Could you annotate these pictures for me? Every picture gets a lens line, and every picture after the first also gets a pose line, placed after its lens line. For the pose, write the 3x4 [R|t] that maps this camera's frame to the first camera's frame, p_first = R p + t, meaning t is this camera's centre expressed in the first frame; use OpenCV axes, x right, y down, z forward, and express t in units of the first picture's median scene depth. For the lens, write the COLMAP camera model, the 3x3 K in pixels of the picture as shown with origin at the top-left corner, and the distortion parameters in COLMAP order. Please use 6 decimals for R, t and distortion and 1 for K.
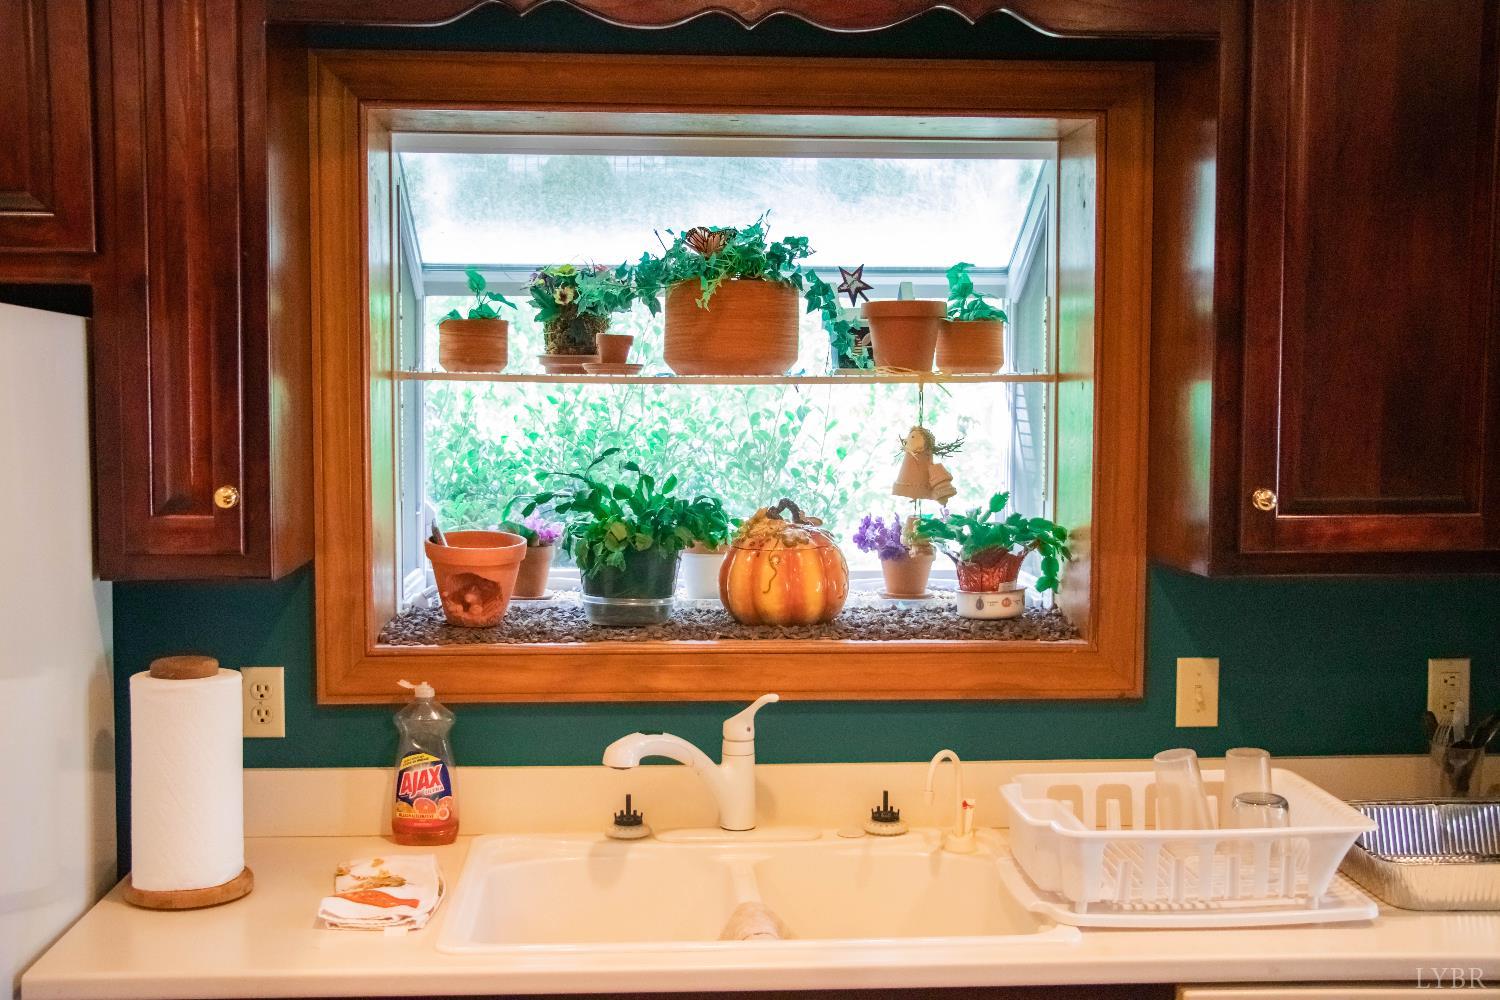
lens RADIAL K [[1713.0, 0, 748.2], [0, 1713.0, 524.4], [0, 0, 1]] dist [-0.107865, 0.337998]
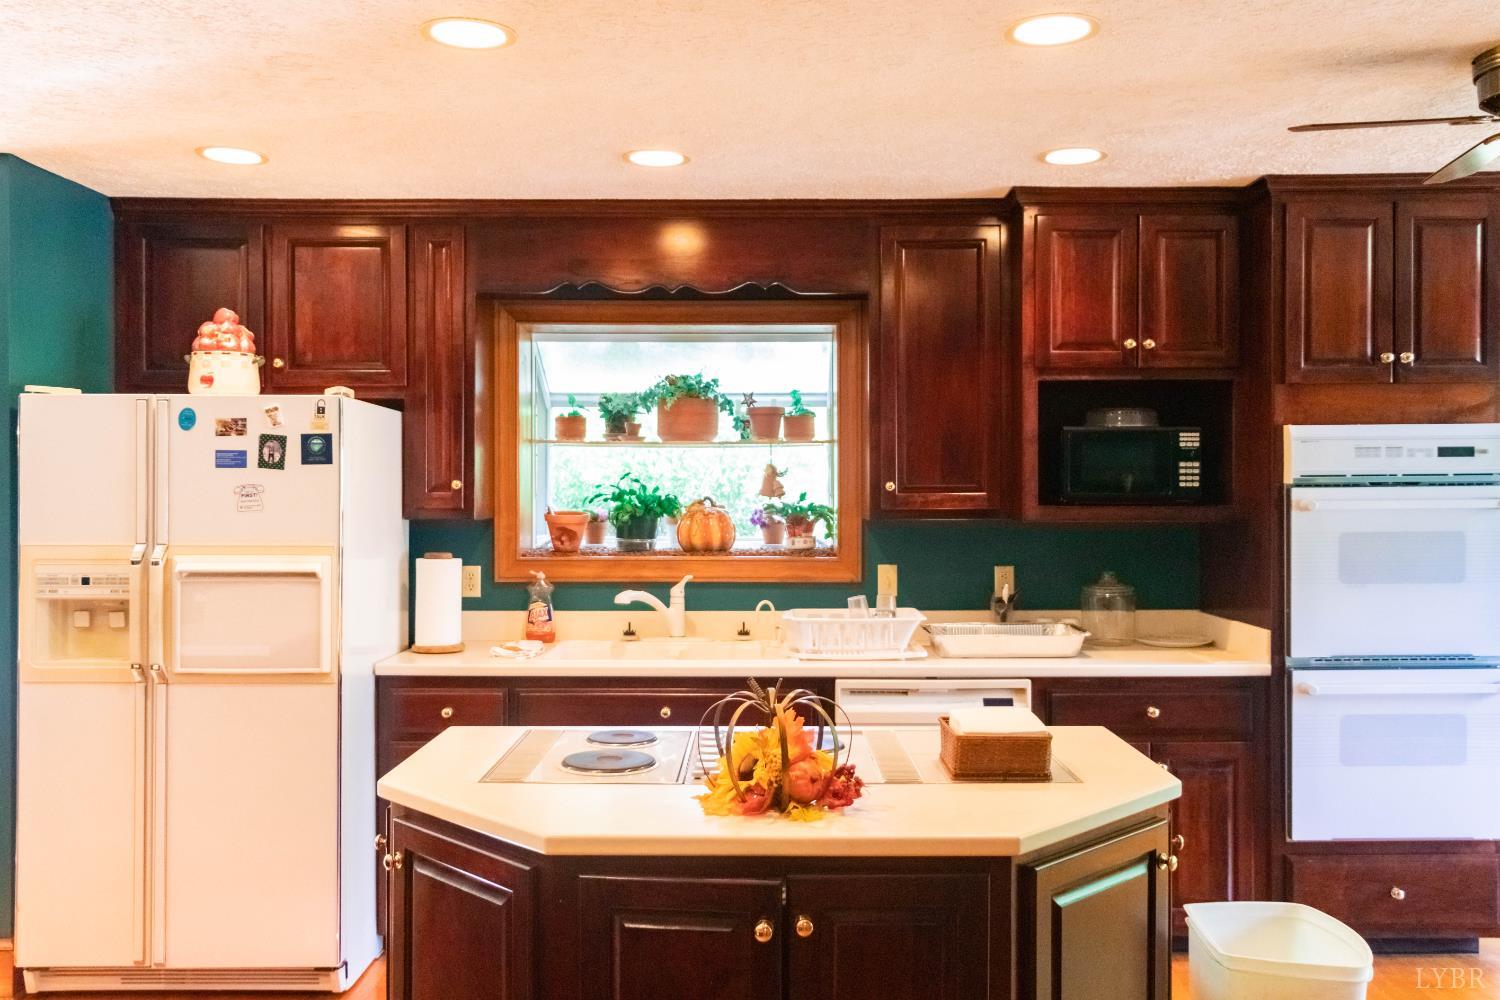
lens RADIAL K [[1215.3, 0, 750.0], [0, 1215.3, 500.0], [0, 0, 1]] dist [0.008523, 0.002556]
pose [[0.997971, -0.002449, -0.063622, 0.182044], [-0.002065, 0.997489, -0.070790, 0.104062], [0.063635, 0.070778, 0.995460, -0.575322]]
